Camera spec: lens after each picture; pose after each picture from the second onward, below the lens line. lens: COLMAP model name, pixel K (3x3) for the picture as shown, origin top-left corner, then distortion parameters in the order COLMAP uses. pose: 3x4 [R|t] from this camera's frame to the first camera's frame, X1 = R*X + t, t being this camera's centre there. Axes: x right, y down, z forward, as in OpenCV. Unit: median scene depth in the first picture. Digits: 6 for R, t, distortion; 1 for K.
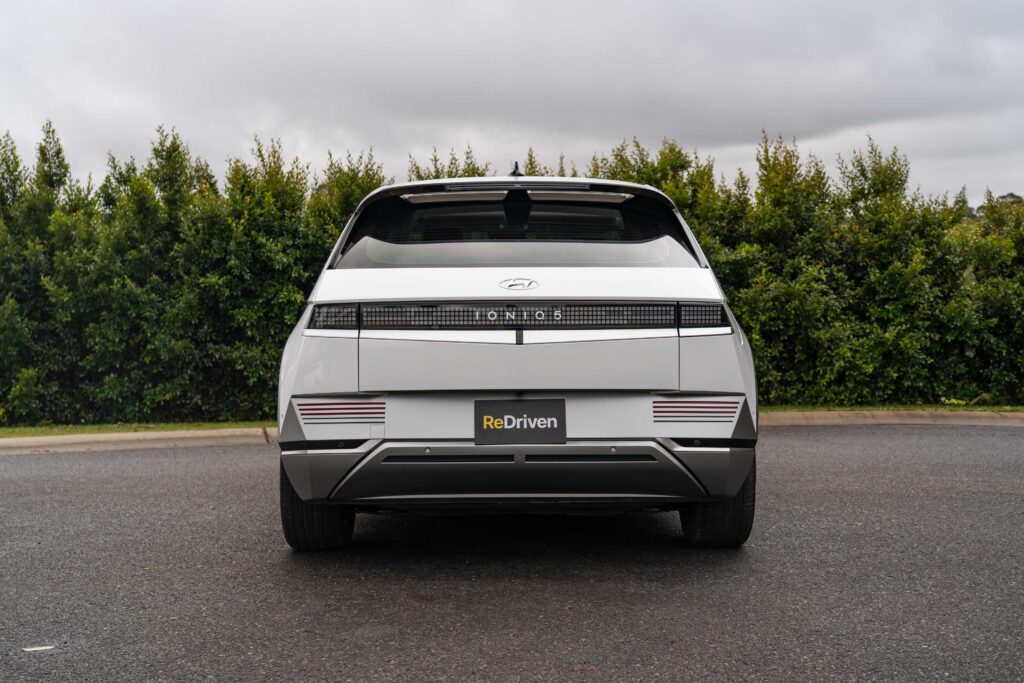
lens RADIAL K [[1309.1, 0, 519.1], [0, 1309.1, 347.3], [0, 0, 1]] dist [0.065234, 0.000000]
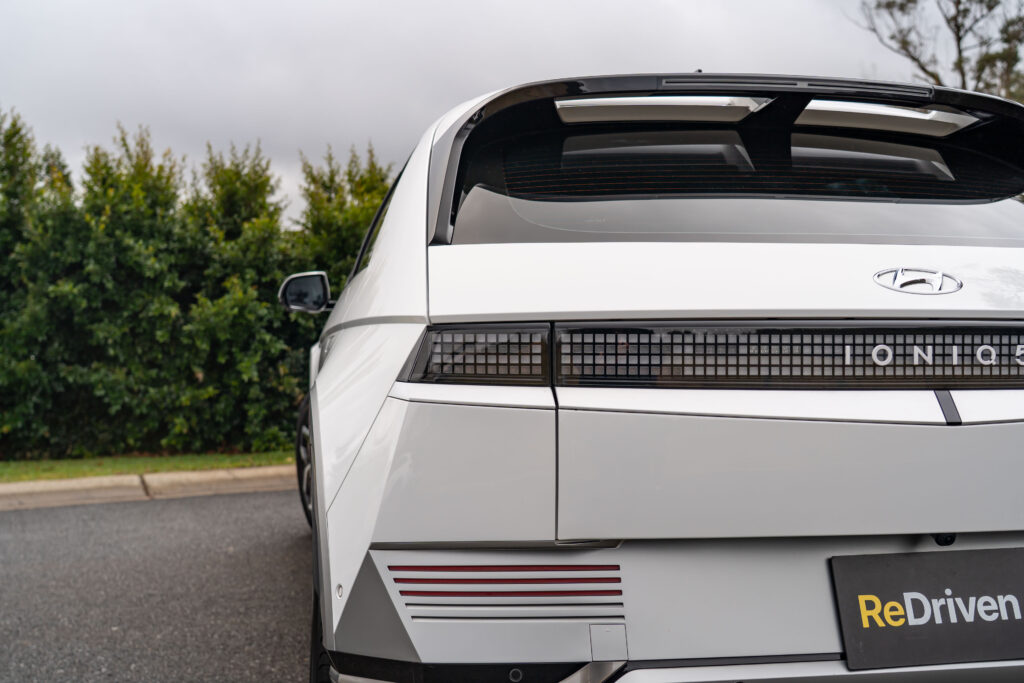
lens RADIAL K [[1094.7, 0, 524.1], [0, 1094.7, 349.1], [0, 0, 1]] dist [0.055239, 0.000000]
pose [[0.983202, 0.004115, 0.182477, -0.074731], [-0.002952, 0.999974, -0.006646, -0.008905], [-0.182499, 0.005996, 0.983188, 0.256527]]
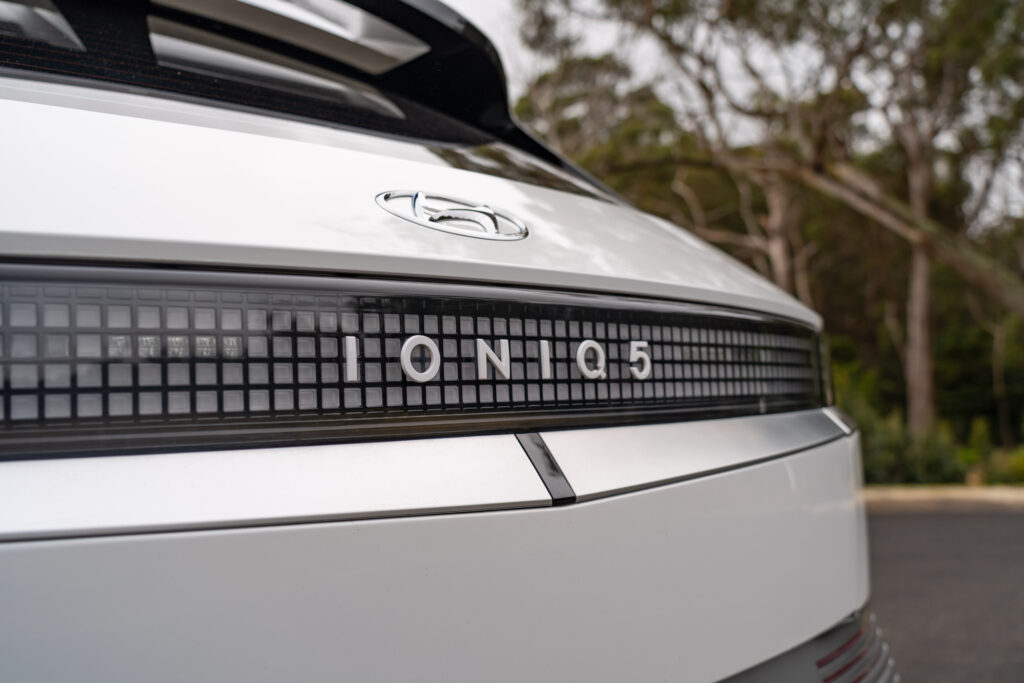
lens RADIAL K [[1076.6, 0, 514.5], [0, 1076.6, 344.3], [0, 0, 1]] dist [0.082833, 0.000000]
pose [[0.709485, 0.019711, 0.704445, -0.044803], [0.049964, 0.995686, -0.078181, -0.005188], [-0.702948, 0.090665, 0.705439, 0.335530]]
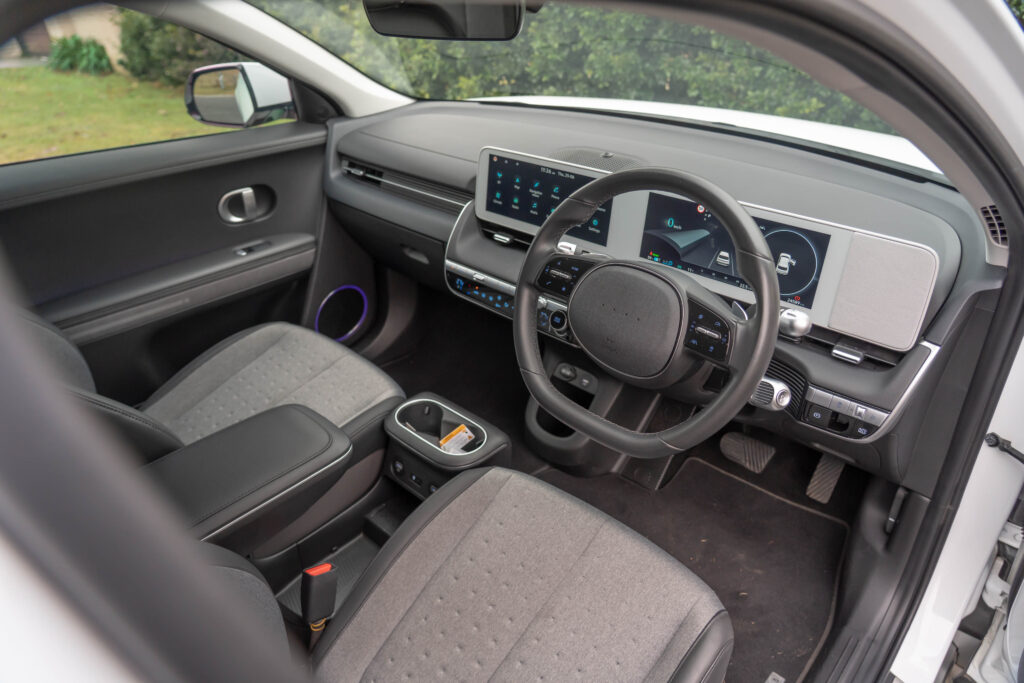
lens RADIAL K [[686.8, 0, 525.3], [0, 686.8, 340.9], [0, 0, 1]] dist [-0.025139, 0.014970]
pose [[0.828436, 0.275077, -0.487879, -0.059567], [-0.000096, 0.871153, 0.491012, -0.054712], [0.560083, -0.406725, 0.721721, 0.598346]]
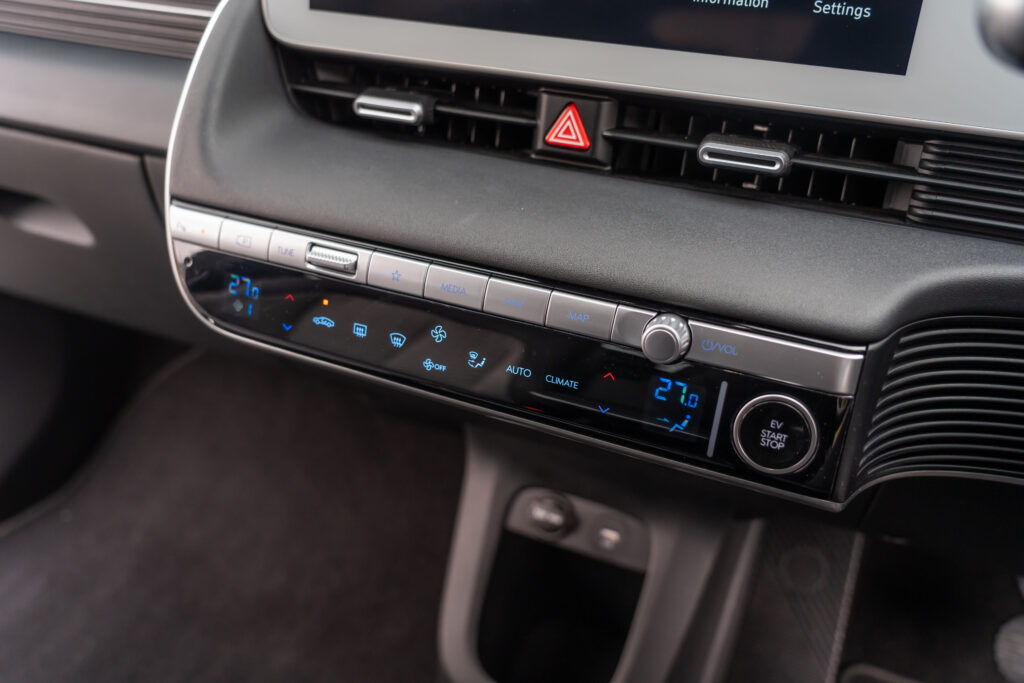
lens RADIAL K [[891.1, 0, 518.0], [0, 891.1, 333.9], [0, 0, 1]] dist [0.009891, -0.007845]
pose [[0.963091, 0.157179, -0.218518, -0.104031], [-0.041527, 0.888847, 0.456319, -0.025209], [0.265953, -0.430403, 0.862567, 0.645093]]
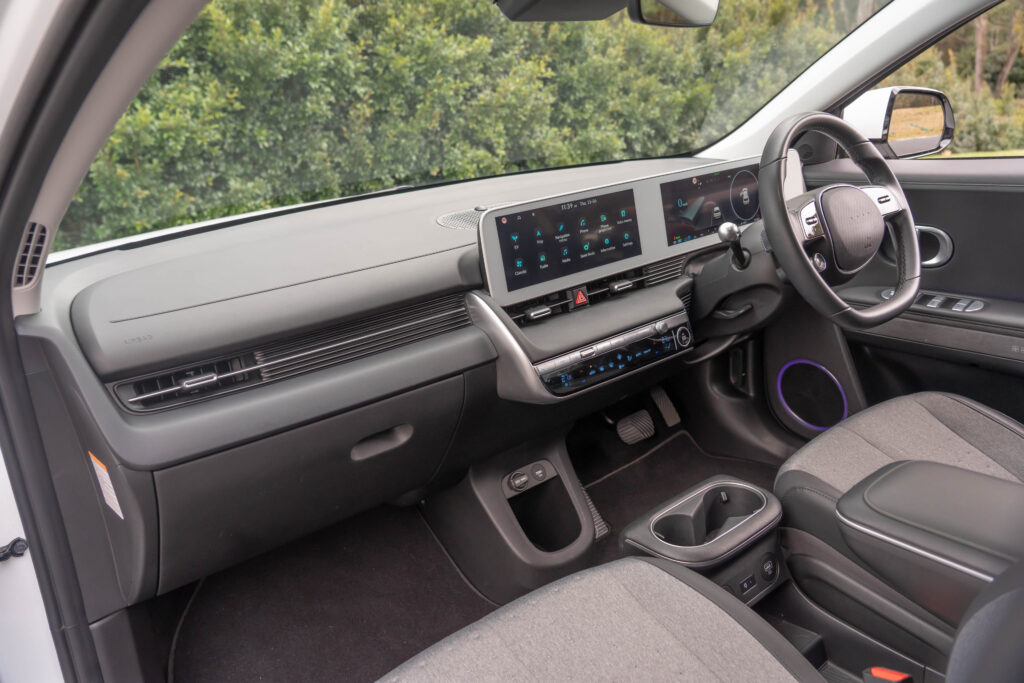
lens RADIAL K [[775.0, 0, 527.2], [0, 775.0, 337.0], [0, 0, 1]] dist [0.013873, 0.010023]
pose [[0.663064, -0.274020, 0.696606, -0.184850], [0.078505, 0.950914, 0.299331, -0.041635], [-0.744435, -0.143789, 0.652029, 0.619522]]
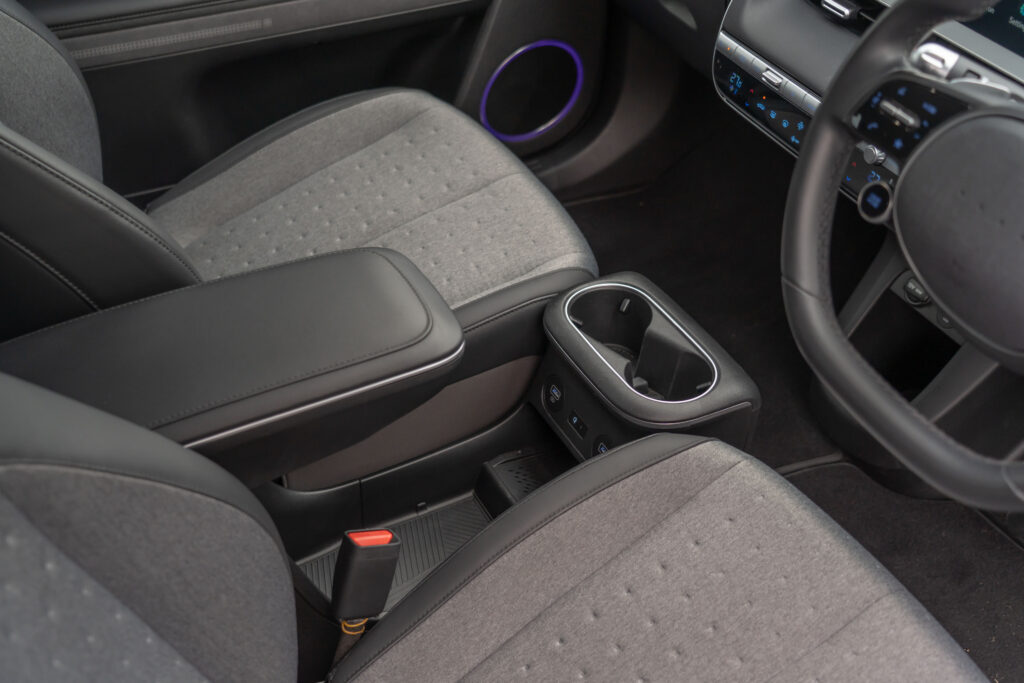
lens RADIAL K [[1301.0, 0, 544.3], [0, 1301.0, 343.8], [0, 0, 1]] dist [0.045644, 0.000000]
pose [[0.594690, 0.509776, -0.621670, -0.055436], [-0.029713, 0.786672, 0.616656, -0.058019], [0.803406, -0.348247, 0.482973, 0.602549]]
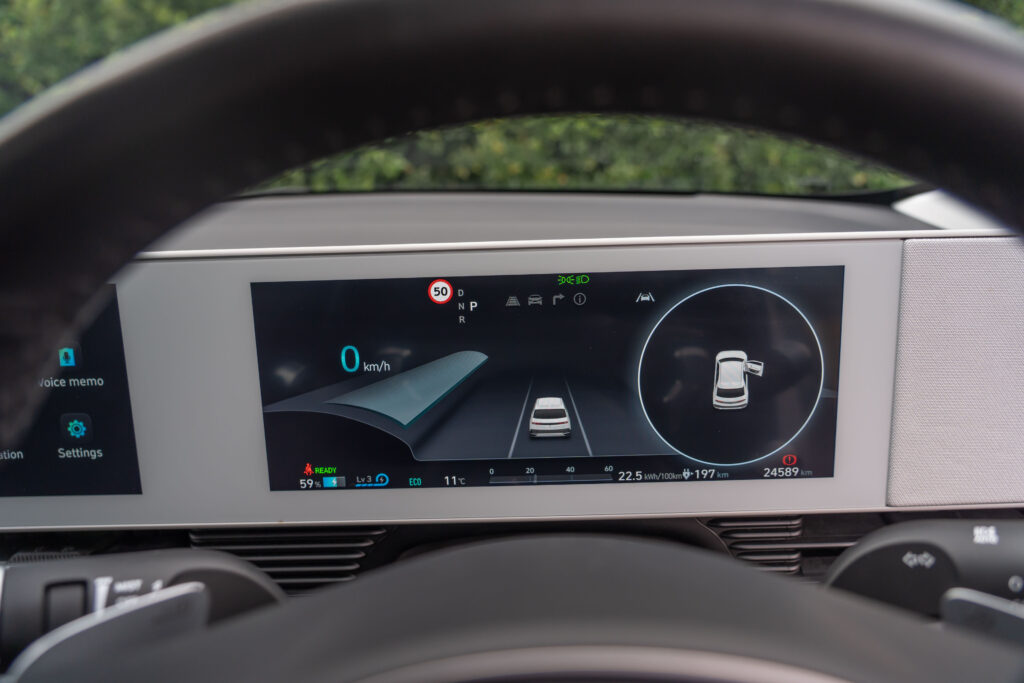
lens RADIAL K [[686.8, 0, 518.8], [0, 686.8, 337.2], [0, 0, 1]] dist [-0.025139, 0.014970]
pose [[0.990324, -0.065769, 0.122198, -0.087179], [0.026119, 0.953163, 0.301328, -0.034206], [-0.136293, -0.295220, 0.945658, 0.650389]]
